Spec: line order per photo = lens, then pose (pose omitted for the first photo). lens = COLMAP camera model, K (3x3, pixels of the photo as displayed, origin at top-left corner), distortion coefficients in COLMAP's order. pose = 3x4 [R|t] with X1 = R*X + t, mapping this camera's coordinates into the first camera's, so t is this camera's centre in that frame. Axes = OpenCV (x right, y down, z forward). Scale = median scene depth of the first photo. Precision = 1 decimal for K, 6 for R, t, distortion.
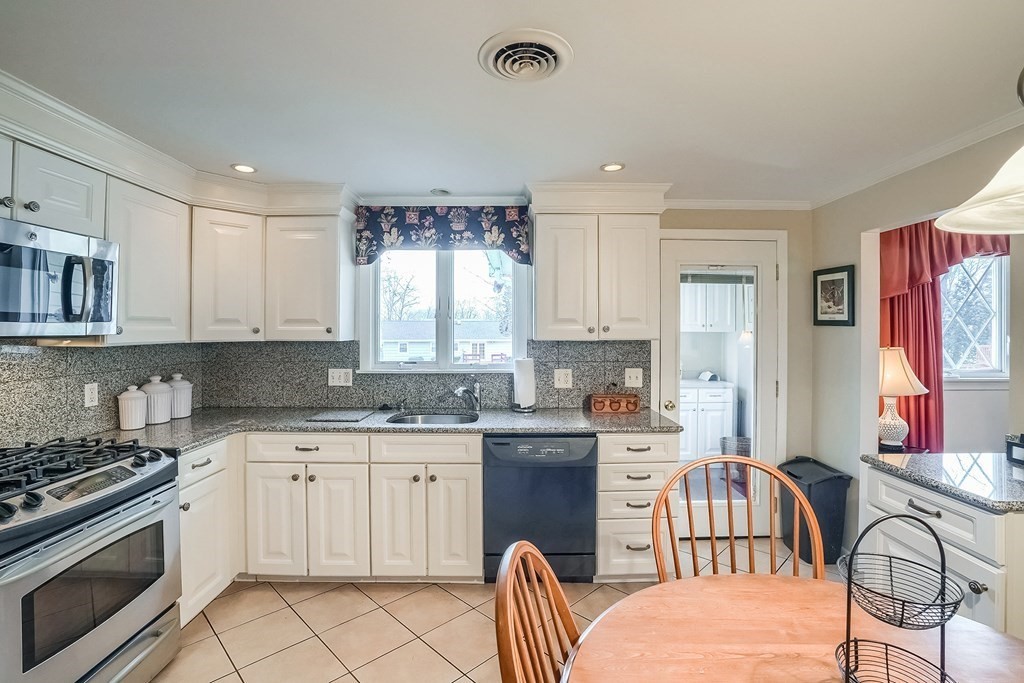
lens RADIAL K [[474.7, 0, 508.5], [0, 474.7, 330.6], [0, 0, 1]] dist [-0.058067, 0.013825]
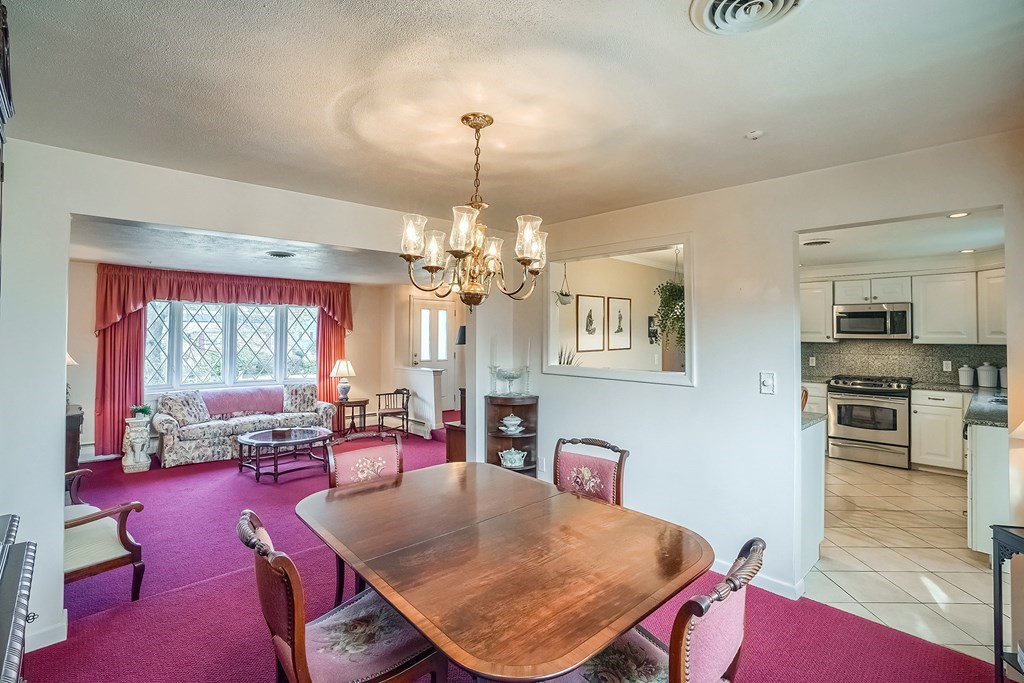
lens RADIAL K [[474.7, 0, 508.5], [0, 474.7, 330.6], [0, 0, 1]] dist [-0.058067, 0.013825]
pose [[-0.725879, -0.011223, -0.687730, 1.646445], [-0.008573, 0.999937, -0.007269, 0.000617], [0.687768, 0.000620, -0.725930, 0.853199]]
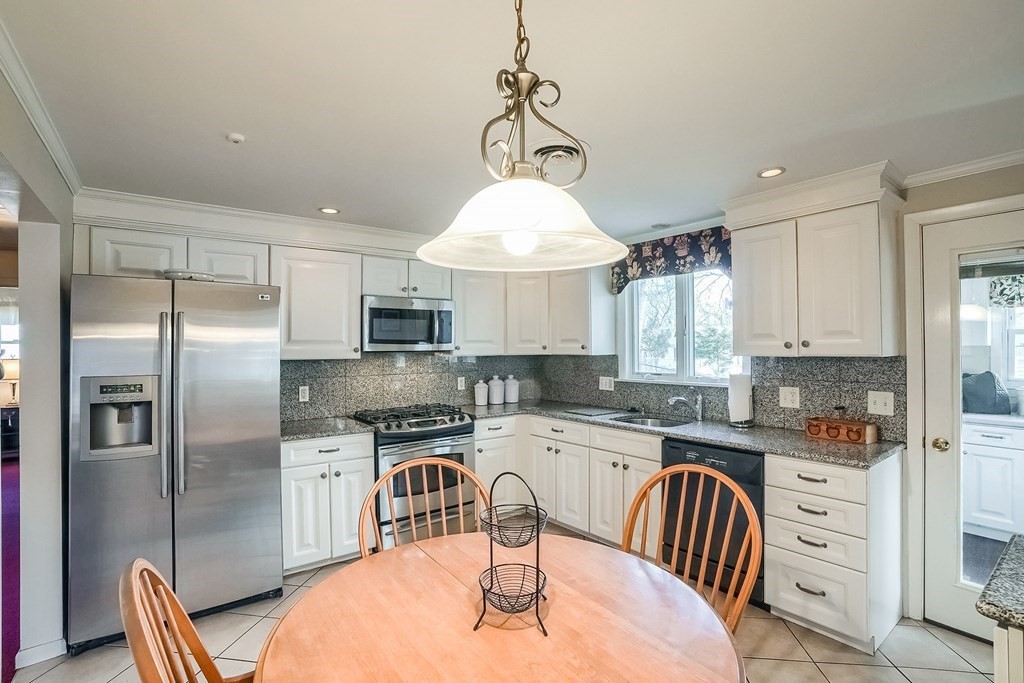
lens RADIAL K [[480.6, 0, 512.0], [0, 480.6, 341.5], [0, 0, 1]] dist [-0.025854, 0.000844]
pose [[0.606790, -0.014130, -0.794737, 0.541829], [0.007355, 0.999899, -0.012162, -0.001077], [0.794828, 0.001534, 0.606832, 0.002944]]
